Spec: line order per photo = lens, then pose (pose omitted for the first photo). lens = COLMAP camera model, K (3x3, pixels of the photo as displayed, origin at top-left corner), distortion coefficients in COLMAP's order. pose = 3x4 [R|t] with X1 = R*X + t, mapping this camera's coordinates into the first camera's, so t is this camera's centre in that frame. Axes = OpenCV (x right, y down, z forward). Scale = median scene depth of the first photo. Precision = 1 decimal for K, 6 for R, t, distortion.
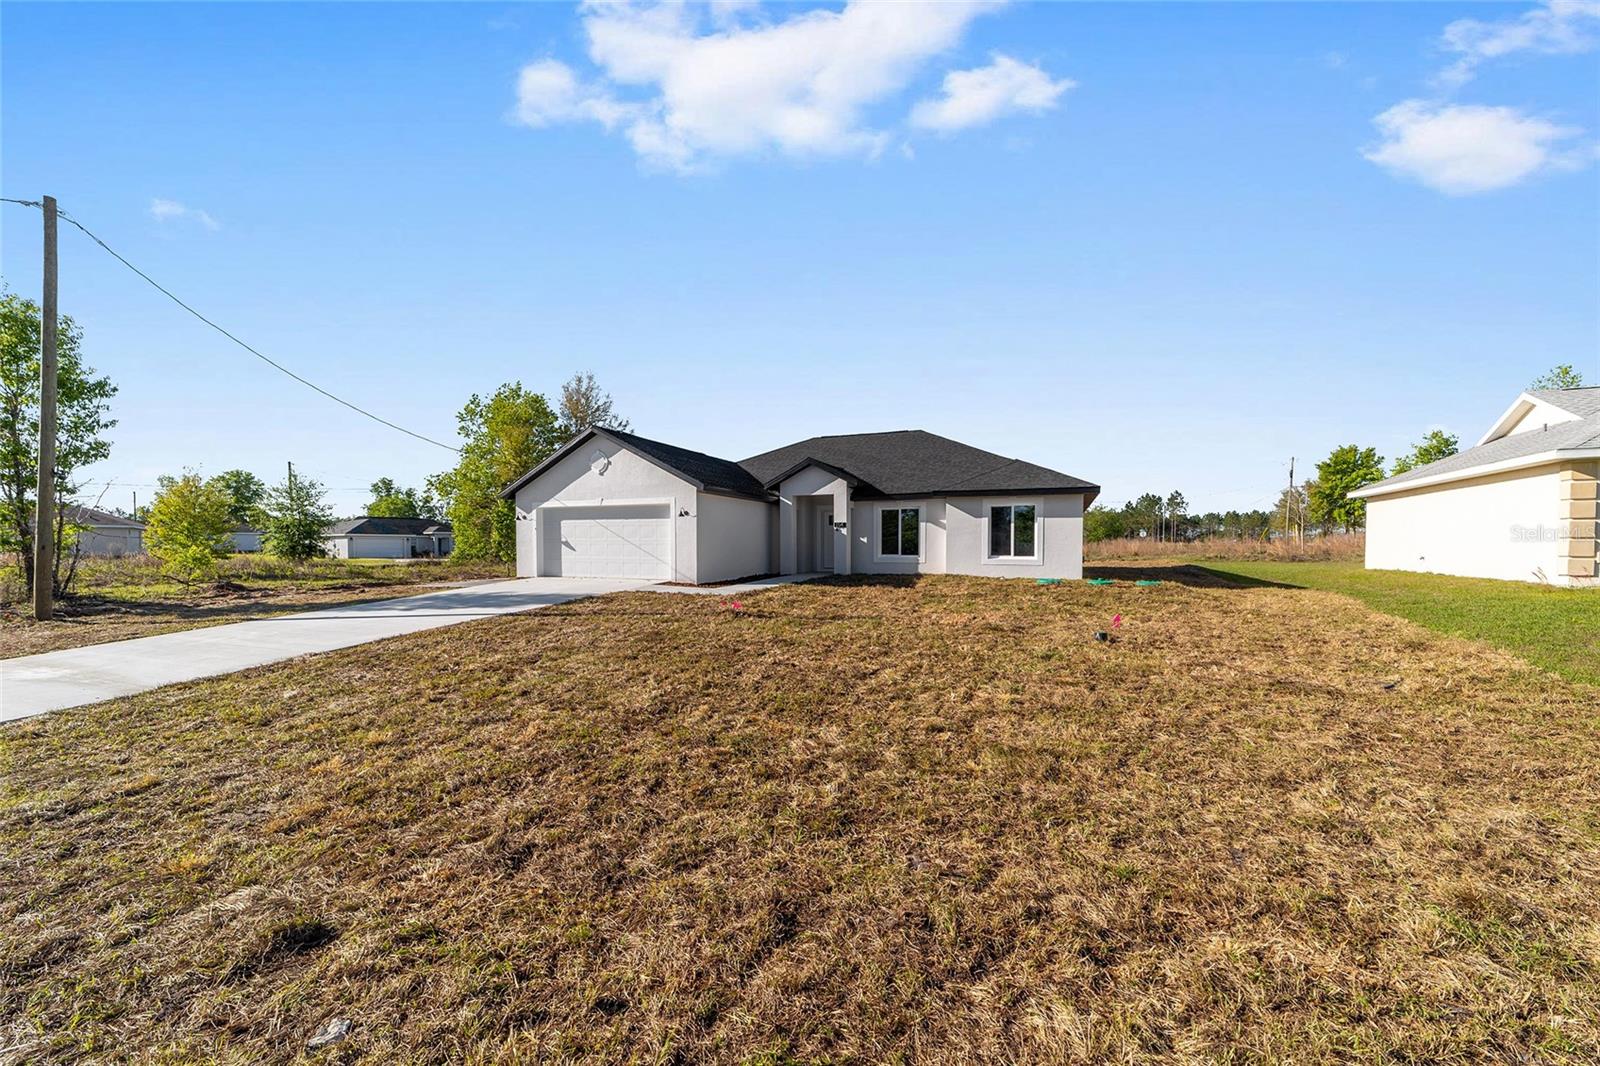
lens RADIAL K [[640.4, 0, 789.6], [0, 640.4, 576.2], [0, 0, 1]] dist [-0.015955, 0.000069]
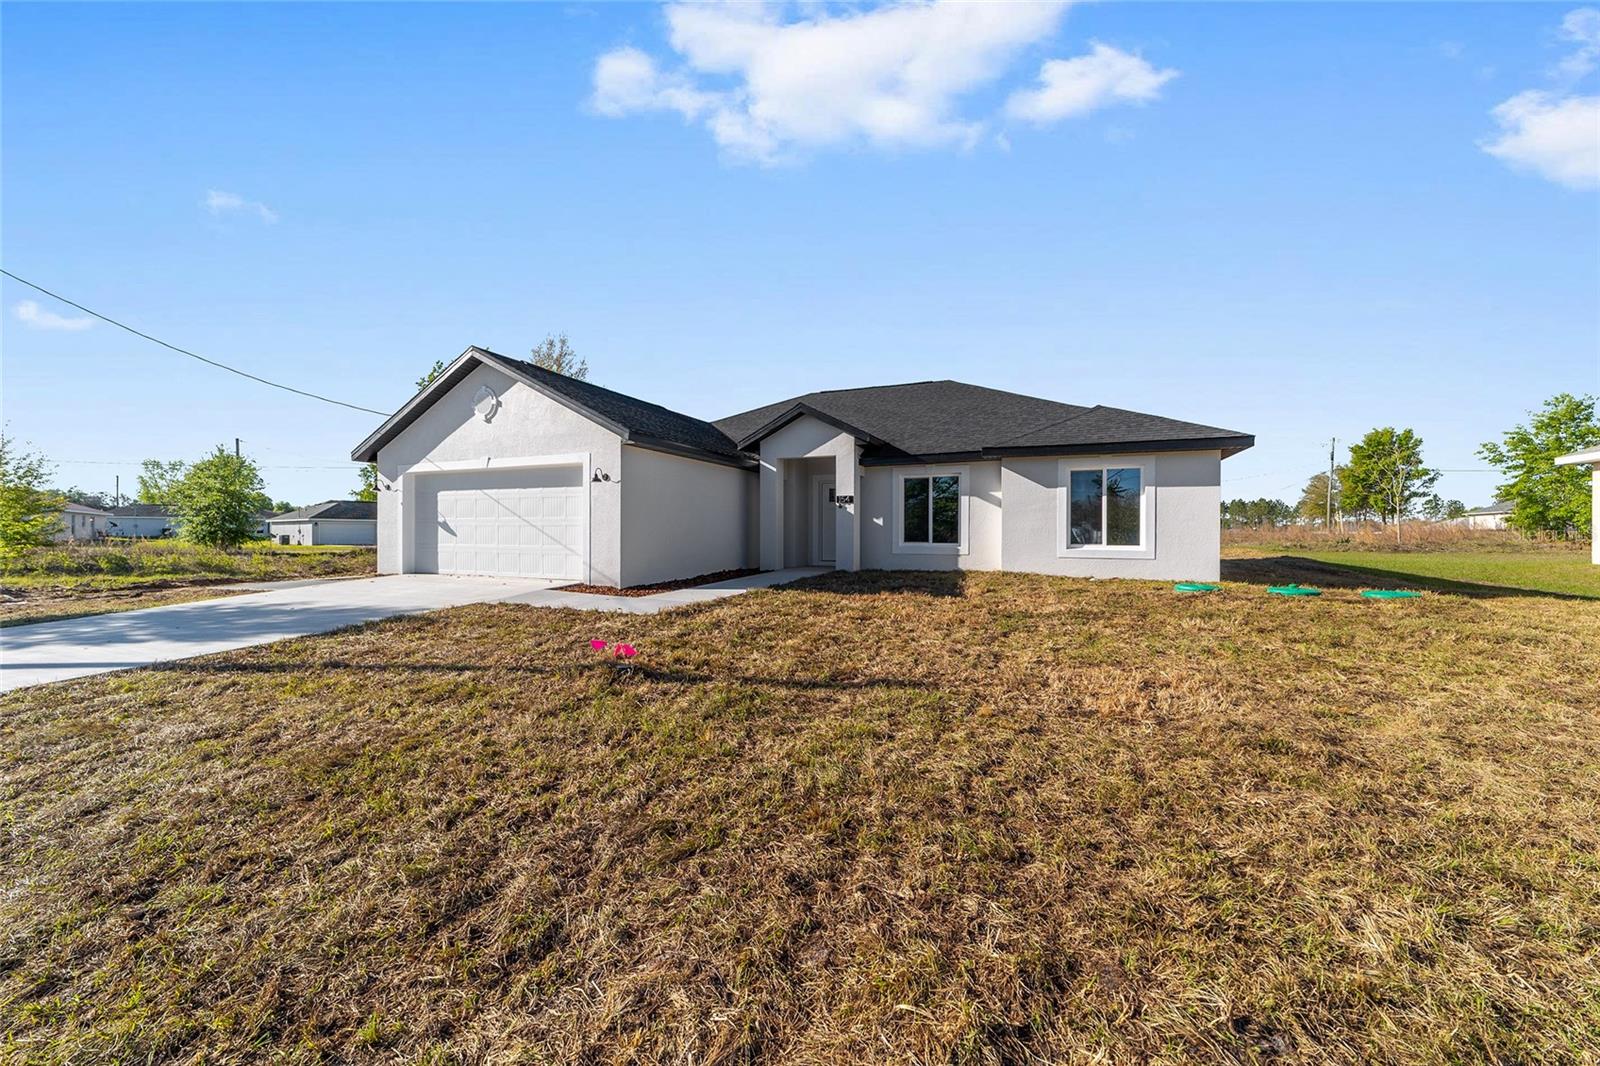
lens RADIAL K [[617.1, 0, 793.2], [0, 617.1, 539.3], [0, 0, 1]] dist [-0.017184, 0.009319]
pose [[0.999994, 0.002360, -0.002698, 0.025104], [-0.002460, 0.999282, -0.037801, -0.011683], [0.002607, 0.037807, 0.999282, 0.337091]]
